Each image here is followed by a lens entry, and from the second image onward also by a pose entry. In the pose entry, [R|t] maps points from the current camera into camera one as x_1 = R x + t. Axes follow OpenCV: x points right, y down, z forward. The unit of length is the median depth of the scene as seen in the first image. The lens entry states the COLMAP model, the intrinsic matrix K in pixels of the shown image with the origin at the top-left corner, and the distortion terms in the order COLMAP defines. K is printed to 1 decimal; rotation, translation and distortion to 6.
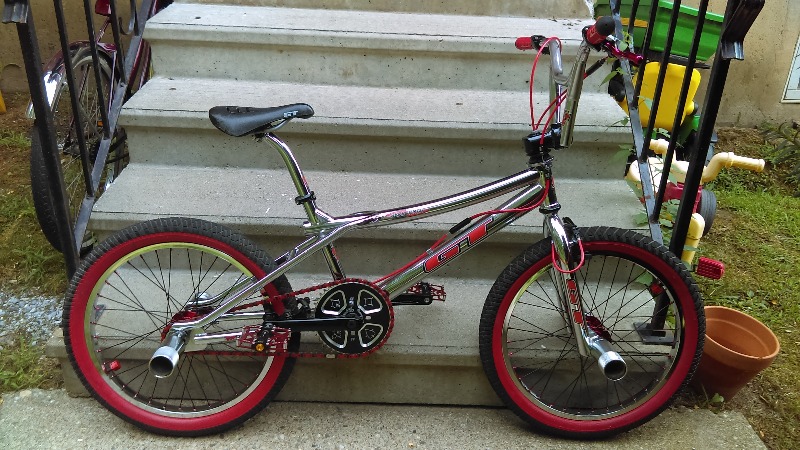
lens RADIAL K [[707.6, 0, 400.0], [0, 707.6, 225.0], [0, 0, 1]] dist [0.154357, -0.339285]
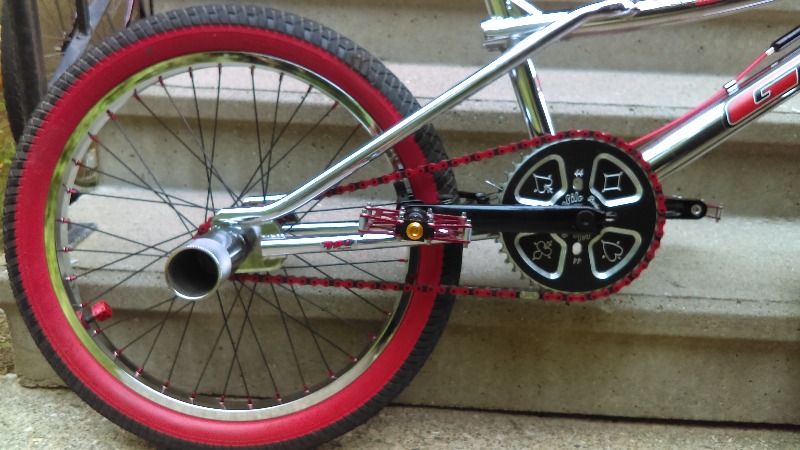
lens RADIAL K [[707.6, 0, 400.0], [0, 707.6, 225.0], [0, 0, 1]] dist [0.154357, -0.339285]
pose [[0.999009, 0.010456, -0.043271, -0.163314], [-0.015482, 0.992952, -0.117504, 0.191788], [0.041737, 0.118057, 0.992129, 0.496500]]
